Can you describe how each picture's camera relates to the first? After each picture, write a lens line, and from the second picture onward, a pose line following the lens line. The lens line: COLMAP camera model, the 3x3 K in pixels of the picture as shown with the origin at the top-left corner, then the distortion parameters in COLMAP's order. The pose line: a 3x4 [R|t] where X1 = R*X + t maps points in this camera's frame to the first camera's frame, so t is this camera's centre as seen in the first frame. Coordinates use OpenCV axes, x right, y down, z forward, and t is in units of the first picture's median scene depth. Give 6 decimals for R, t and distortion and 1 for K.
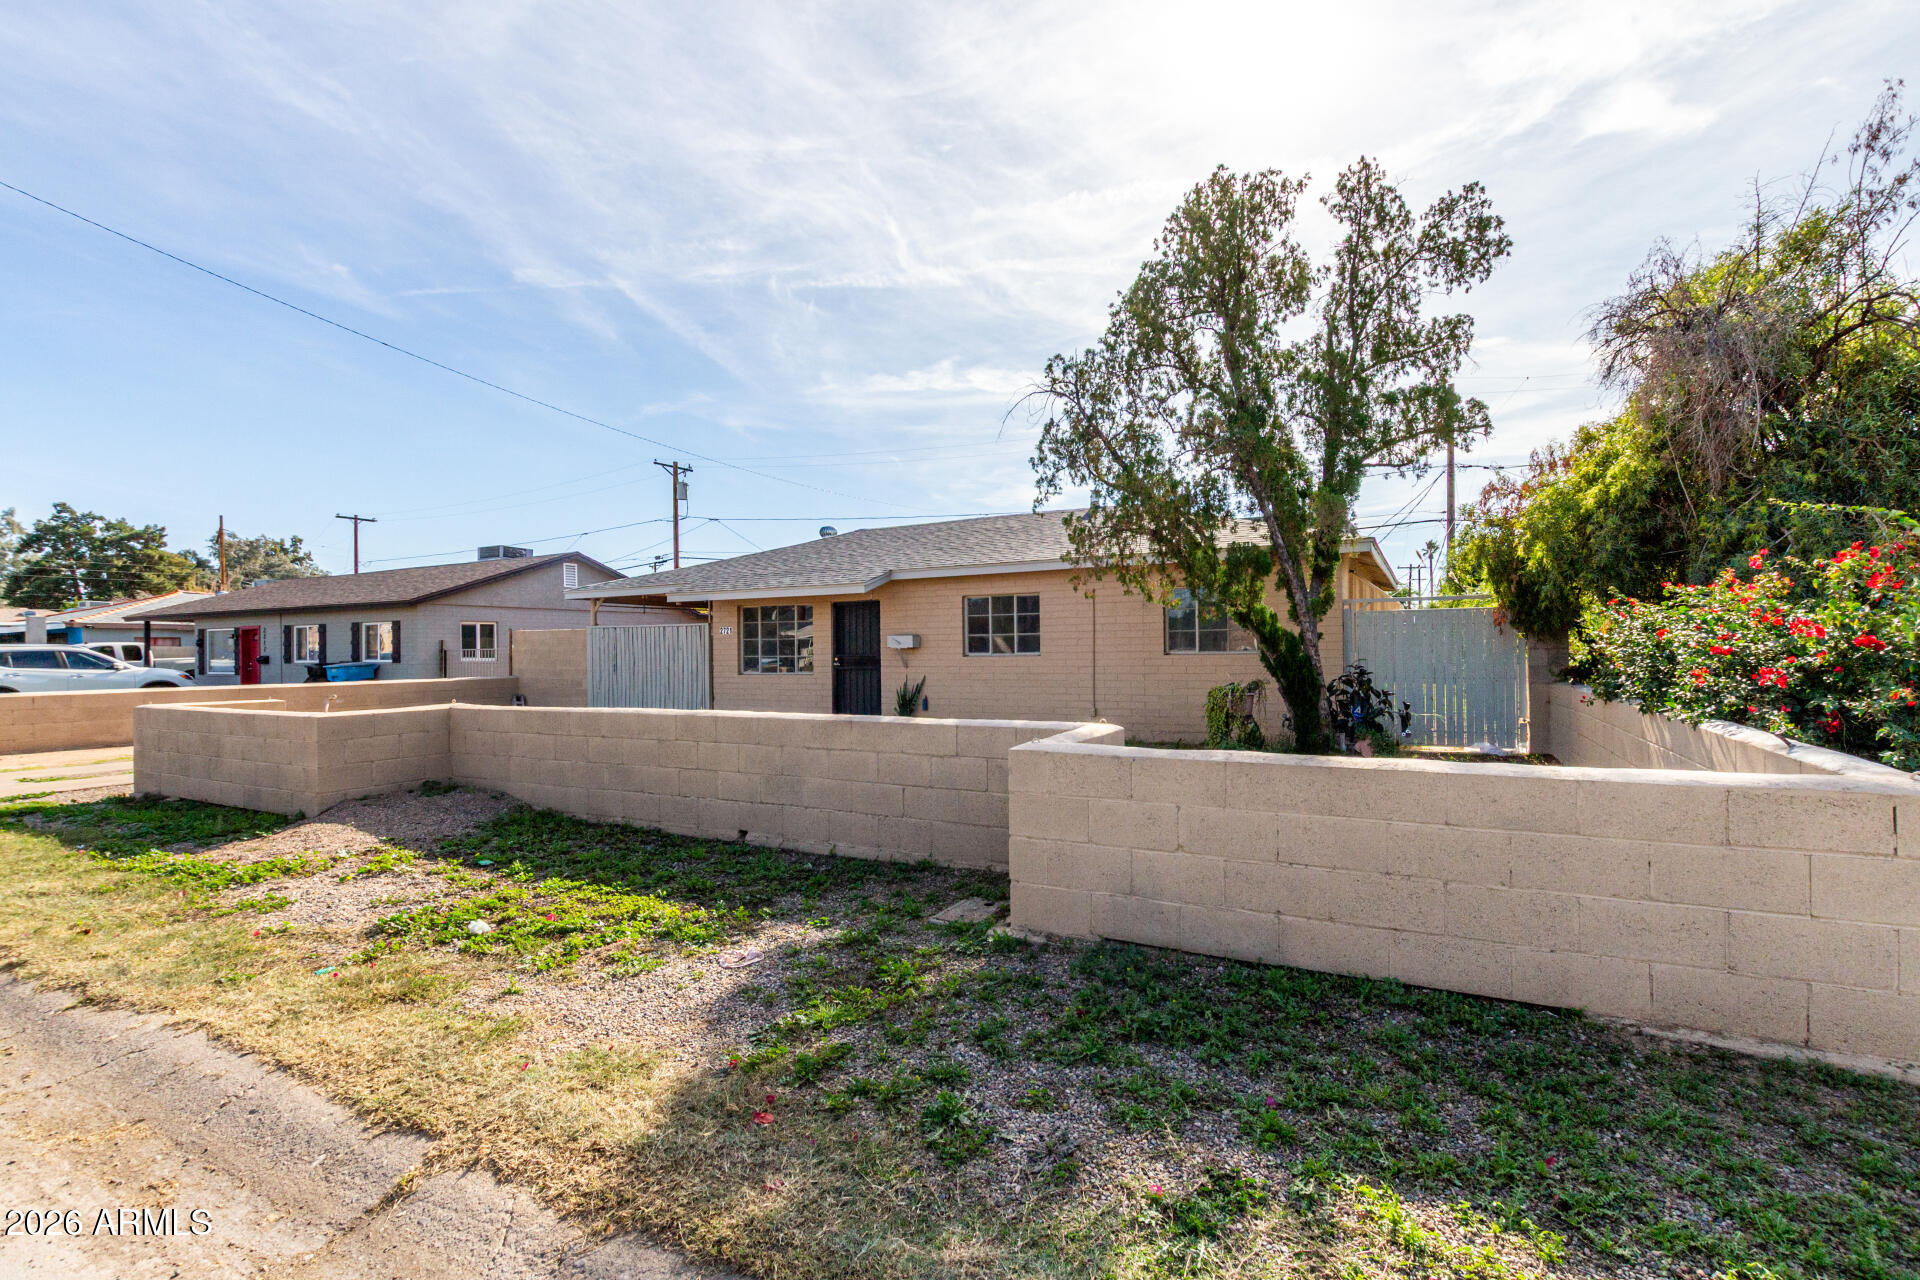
lens RADIAL K [[884.0, 0, 952.0], [0, 884.0, 649.1], [0, 0, 1]] dist [0.008969, -0.004639]
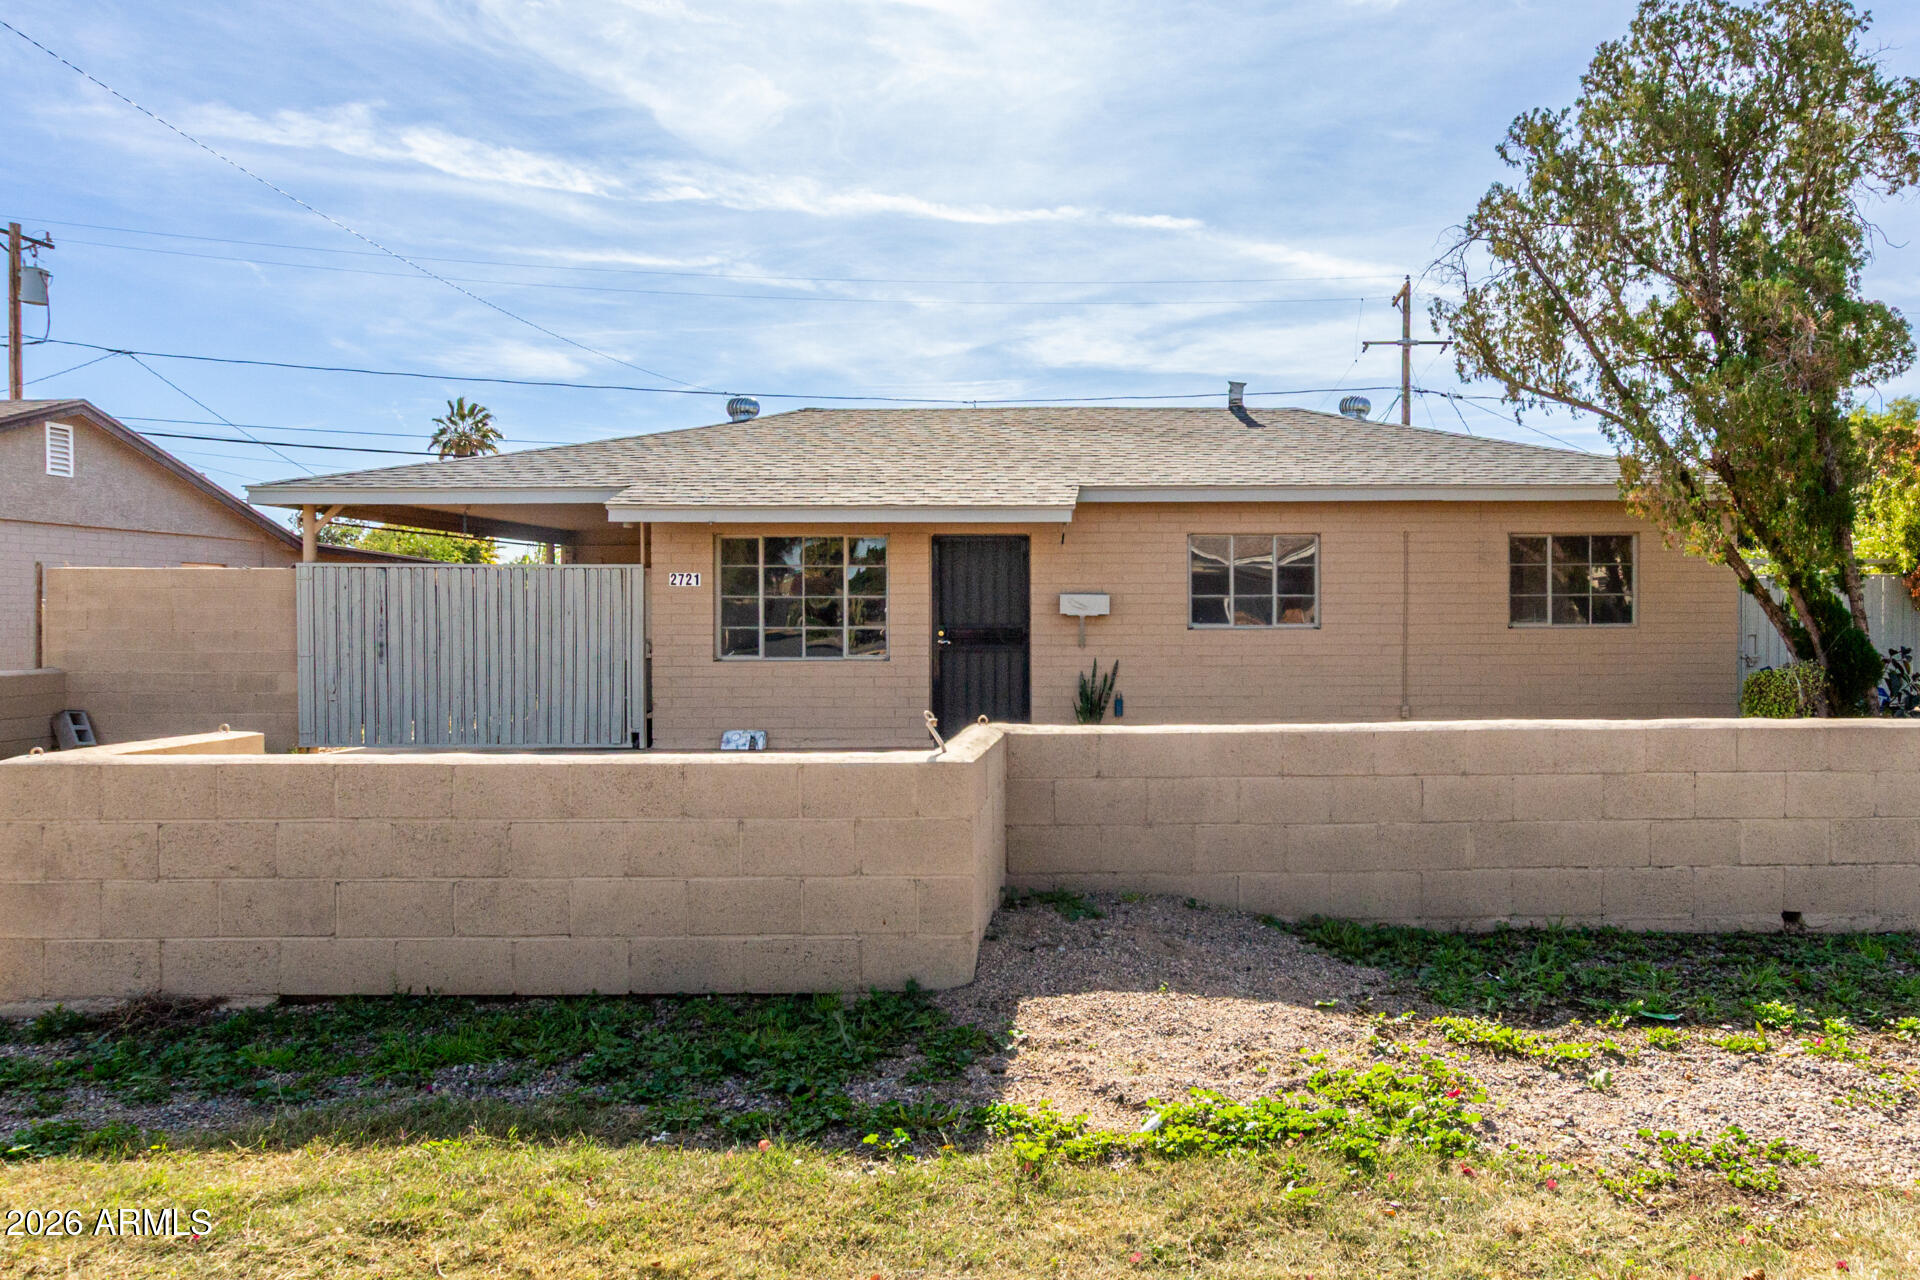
lens RADIAL K [[1414.4, 0, 973.2], [0, 1414.4, 633.5], [0, 0, 1]] dist [0.022825, -0.002534]
pose [[0.869408, 0.006460, 0.494053, -0.387450], [-0.007344, 0.999973, -0.000153, 0.008018], [-0.494040, -0.003495, 0.869432, 0.126785]]
